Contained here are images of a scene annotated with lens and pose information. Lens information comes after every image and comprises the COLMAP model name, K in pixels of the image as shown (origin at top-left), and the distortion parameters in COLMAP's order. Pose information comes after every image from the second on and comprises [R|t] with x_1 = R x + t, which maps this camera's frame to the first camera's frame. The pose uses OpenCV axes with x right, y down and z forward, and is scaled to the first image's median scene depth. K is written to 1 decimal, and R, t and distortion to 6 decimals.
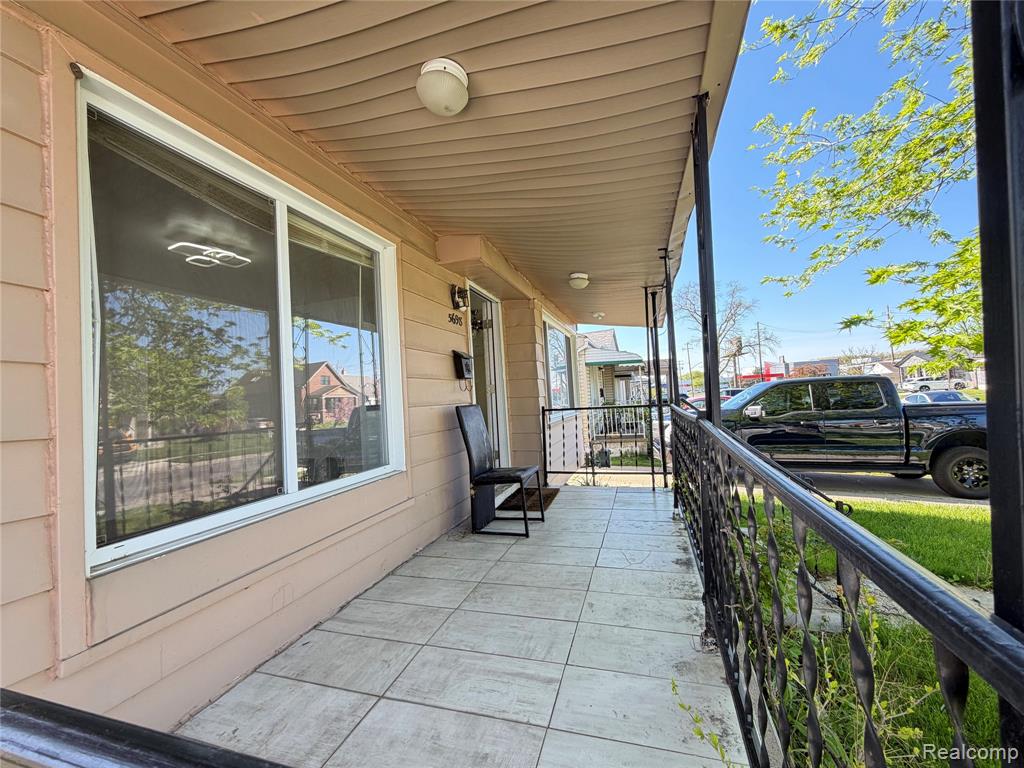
lens RADIAL K [[409.5, 0, 509.7], [0, 409.5, 384.1], [0, 0, 1]] dist [0.001272, 0.000157]
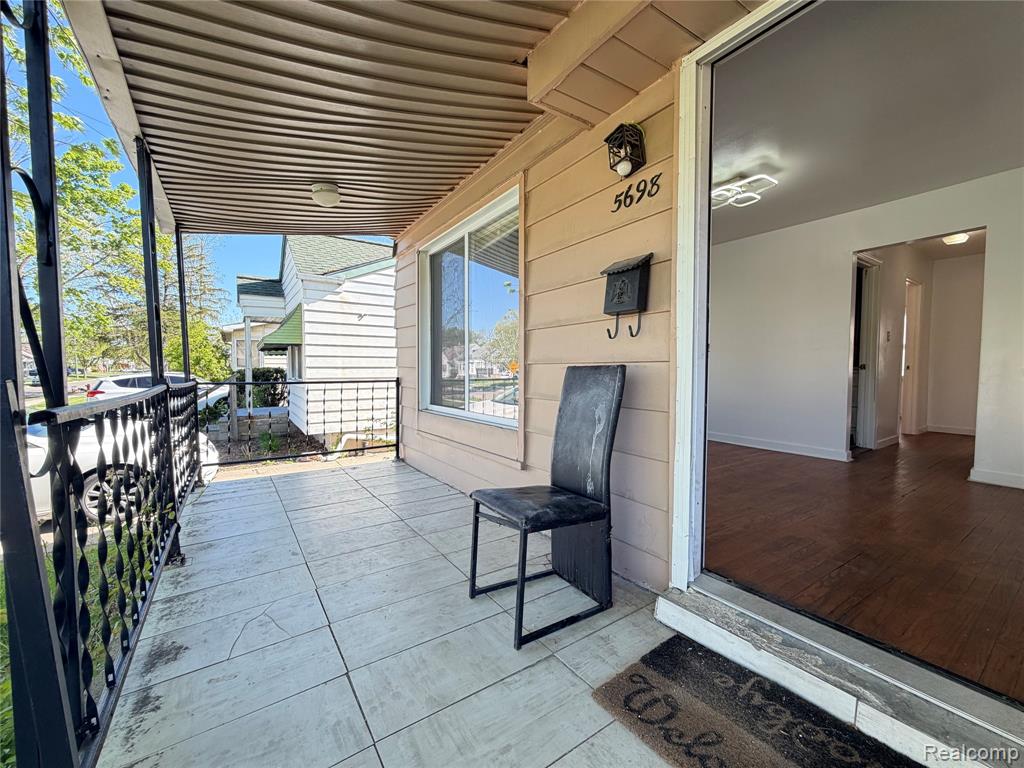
lens RADIAL K [[407.7, 0, 512.0], [0, 407.7, 384.0], [0, 0, 1]] dist [0.000959, 0.000058]
pose [[-0.596219, 0.087830, -0.798003, 0.576395], [0.062179, 0.996064, 0.063173, 0.049384], [0.800410, -0.011954, -0.599333, 1.798441]]
